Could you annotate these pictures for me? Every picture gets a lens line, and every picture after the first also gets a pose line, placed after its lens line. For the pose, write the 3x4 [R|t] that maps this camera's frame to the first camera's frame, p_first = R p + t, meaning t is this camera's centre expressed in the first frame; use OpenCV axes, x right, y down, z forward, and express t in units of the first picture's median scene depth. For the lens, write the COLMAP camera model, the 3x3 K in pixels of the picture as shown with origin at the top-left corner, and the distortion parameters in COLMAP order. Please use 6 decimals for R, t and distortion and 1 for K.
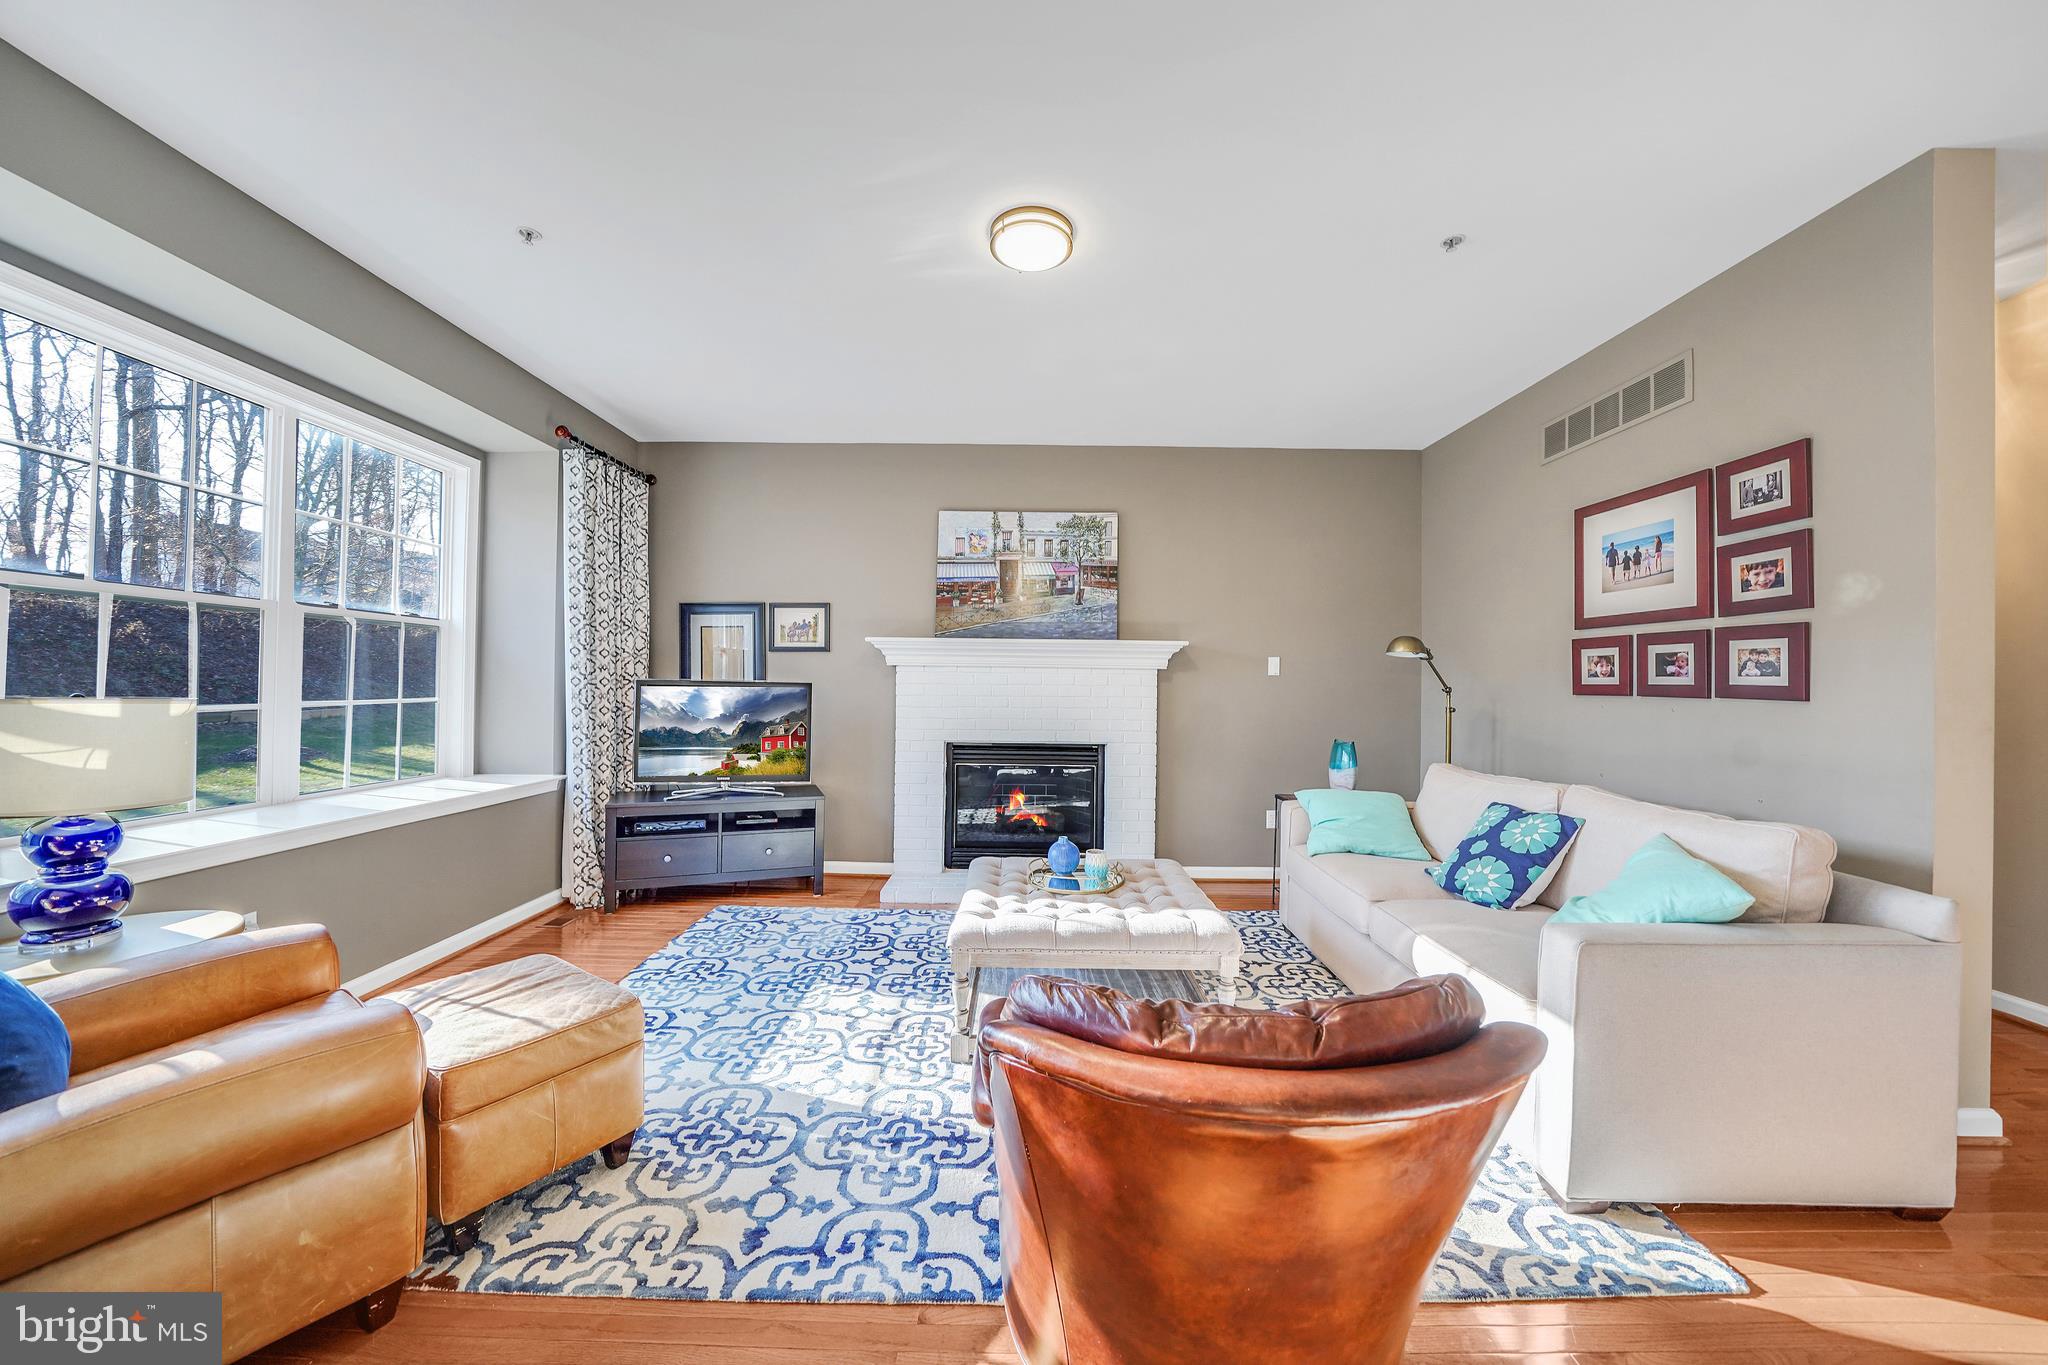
lens RADIAL K [[712.7, 0, 1018.9], [0, 712.7, 680.3], [0, 0, 1]] dist [-0.015177, -0.000119]
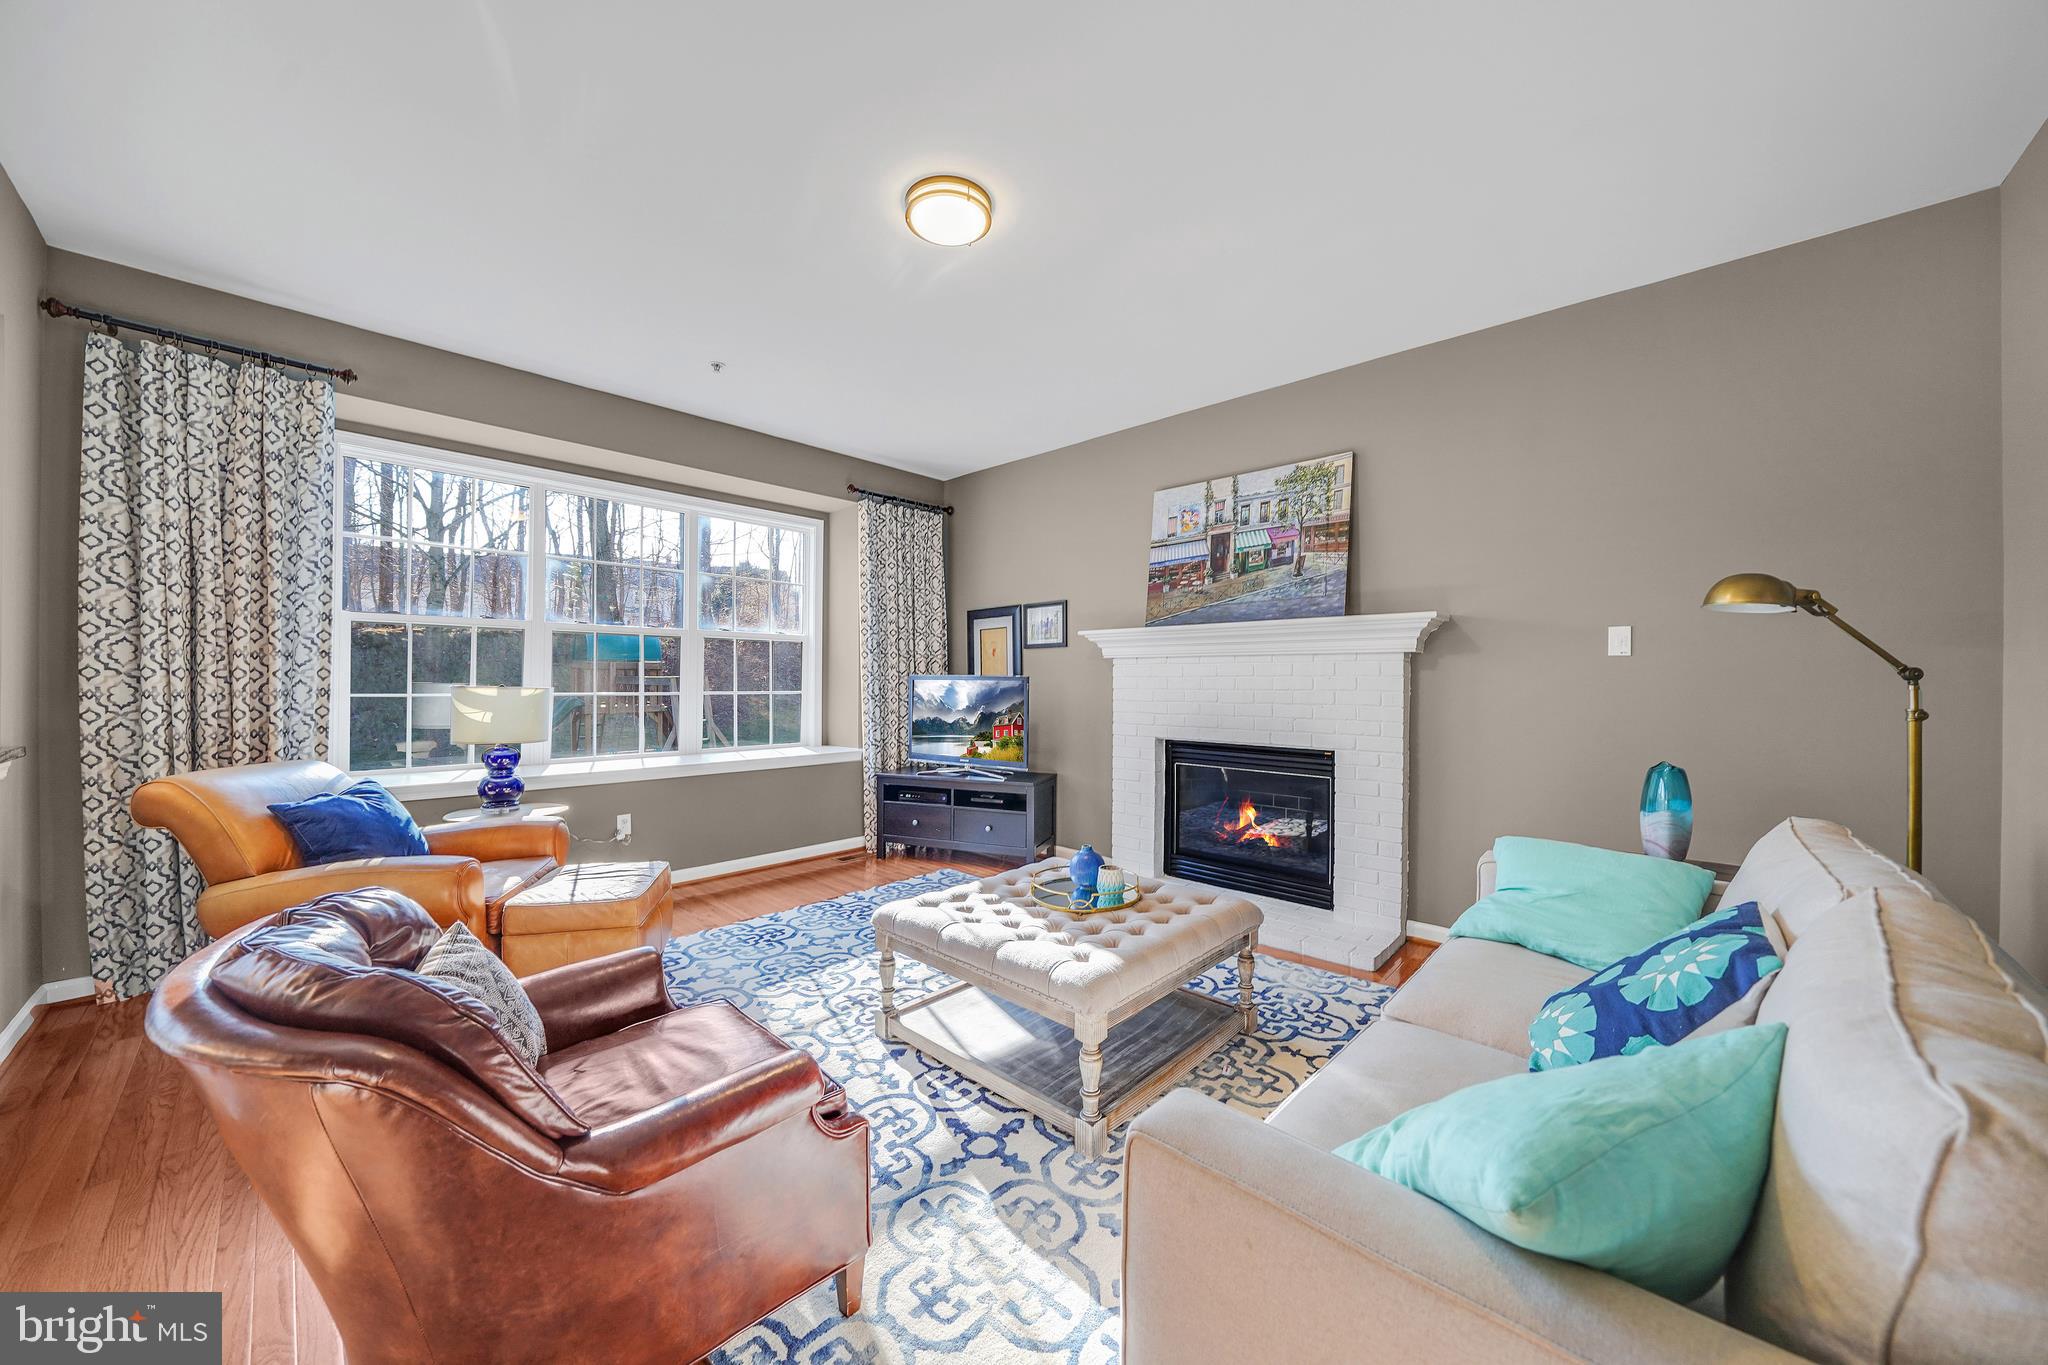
lens RADIAL K [[712.7, 0, 1023.4], [0, 712.7, 685.0], [0, 0, 1]] dist [-0.015177, -0.000119]
pose [[0.733044, -0.005587, -0.680158, 0.417600], [0.009873, 0.999948, 0.002426, 0.012363], [0.680109, -0.008493, 0.733061, 0.206338]]
